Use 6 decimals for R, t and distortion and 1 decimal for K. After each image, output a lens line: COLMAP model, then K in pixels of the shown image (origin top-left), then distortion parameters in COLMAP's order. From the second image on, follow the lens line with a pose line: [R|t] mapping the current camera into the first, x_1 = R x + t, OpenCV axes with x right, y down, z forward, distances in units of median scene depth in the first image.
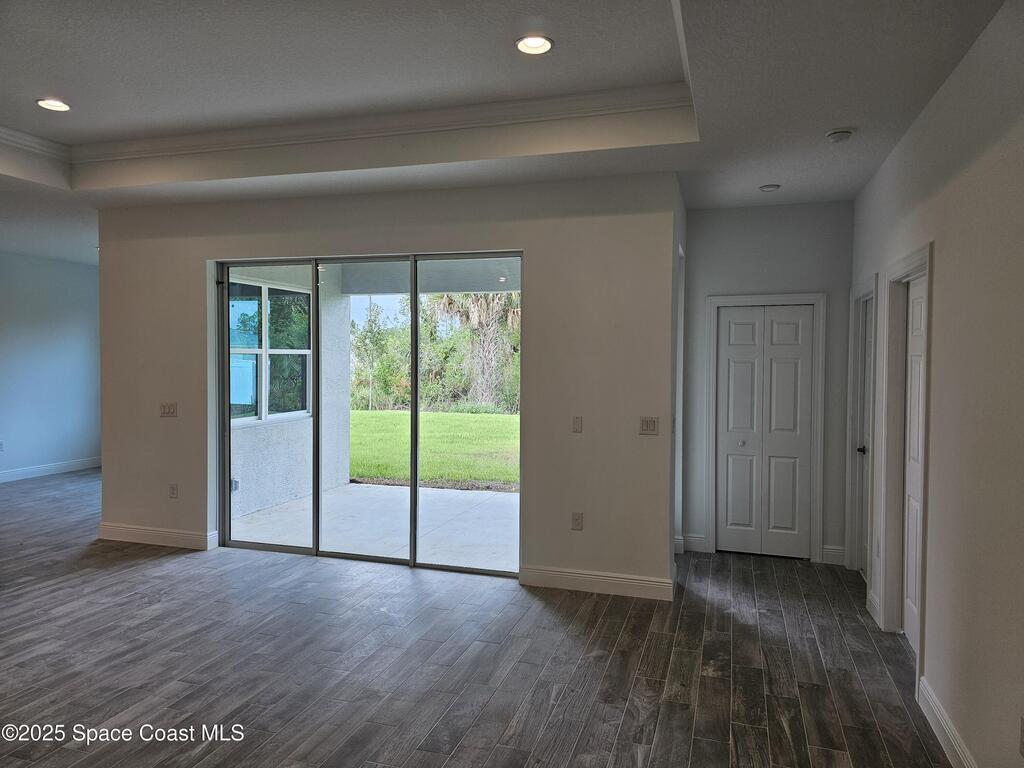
lens RADIAL K [[686.9, 0, 516.4], [0, 686.9, 375.8], [0, 0, 1]] dist [0.064927, -0.065066]
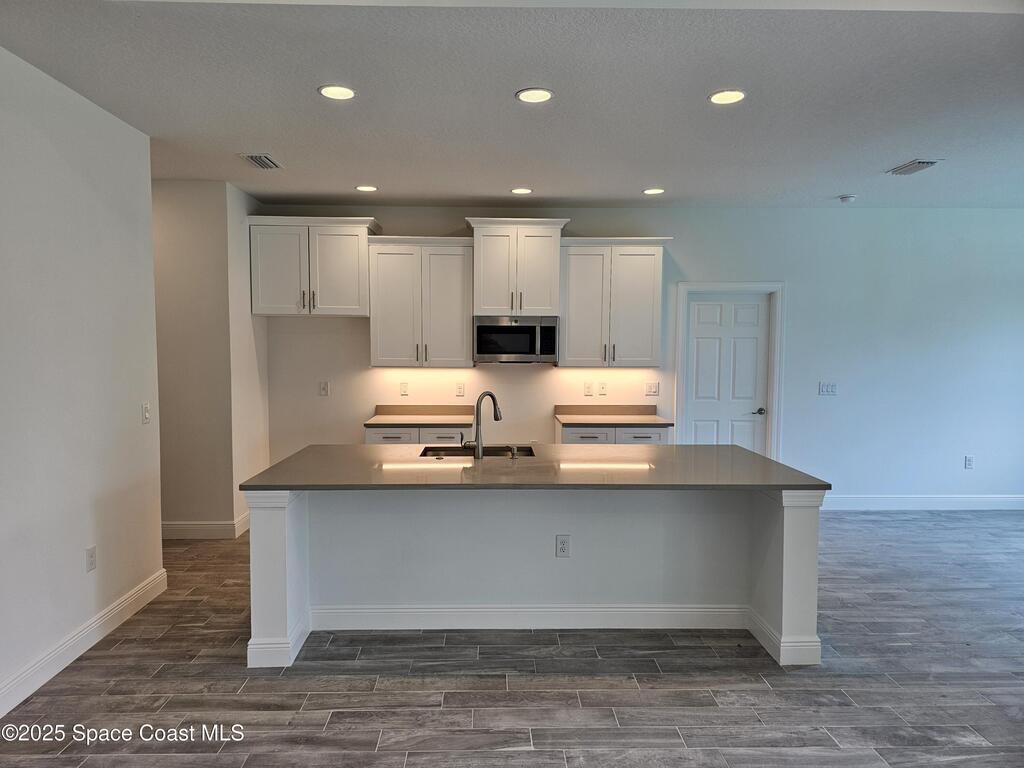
lens RADIAL K [[686.9, 0, 502.9], [0, 686.9, 392.1], [0, 0, 1]] dist [0.064927, -0.065066]
pose [[0.318788, 0.061262, -0.945844, -0.330699], [-0.026135, 0.998098, 0.055838, -0.012153], [0.947466, 0.006919, 0.319783, 0.491058]]
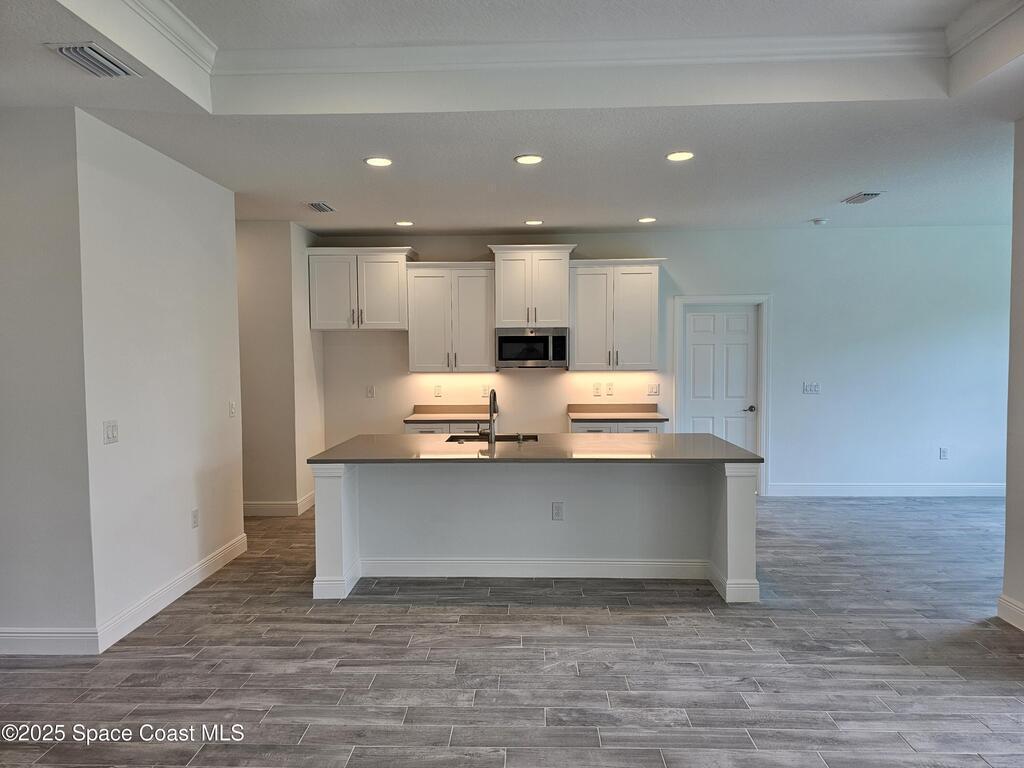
lens RADIAL K [[686.9, 0, 504.7], [0, 686.9, 386.2], [0, 0, 1]] dist [0.064927, -0.065066]
pose [[0.260634, 0.038276, -0.964679, -0.106537], [-0.015436, 0.999251, 0.035477, -0.007382], [0.965314, 0.005644, 0.261030, 0.476283]]
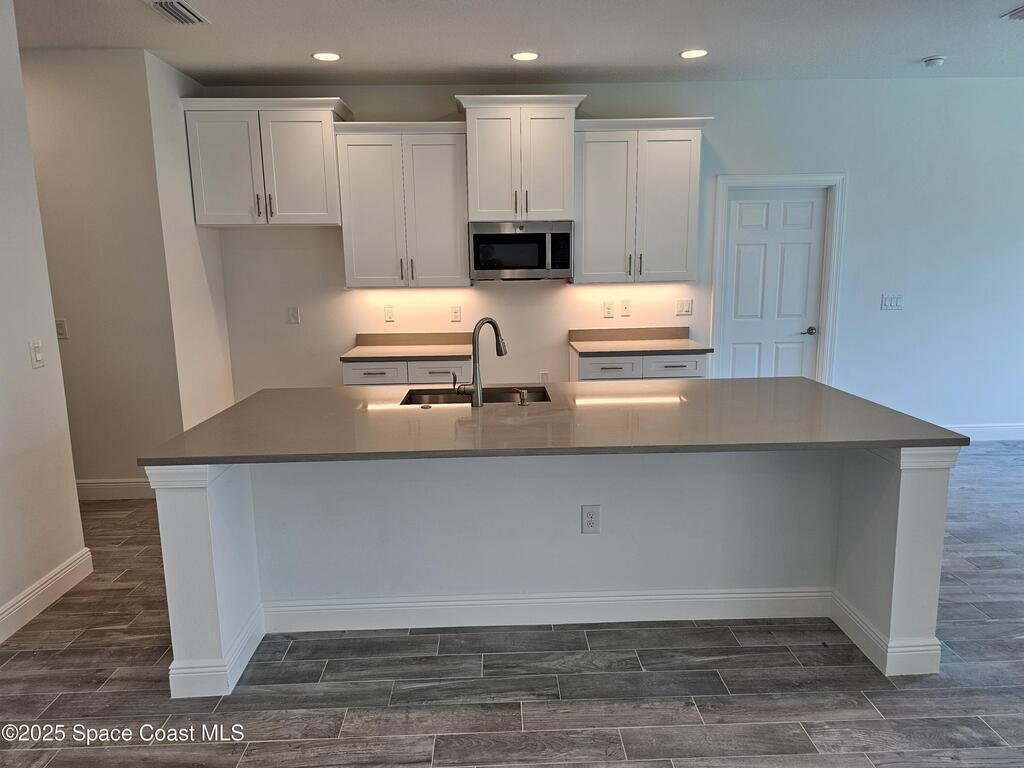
lens RADIAL K [[686.9, 0, 510.7], [0, 686.9, 387.3], [0, 0, 1]] dist [0.064927, -0.065066]
pose [[0.326184, 0.156018, -0.932343, -0.535848], [-0.005569, 0.986586, 0.163147, -0.004618], [0.945290, -0.048023, 0.322677, 0.559063]]
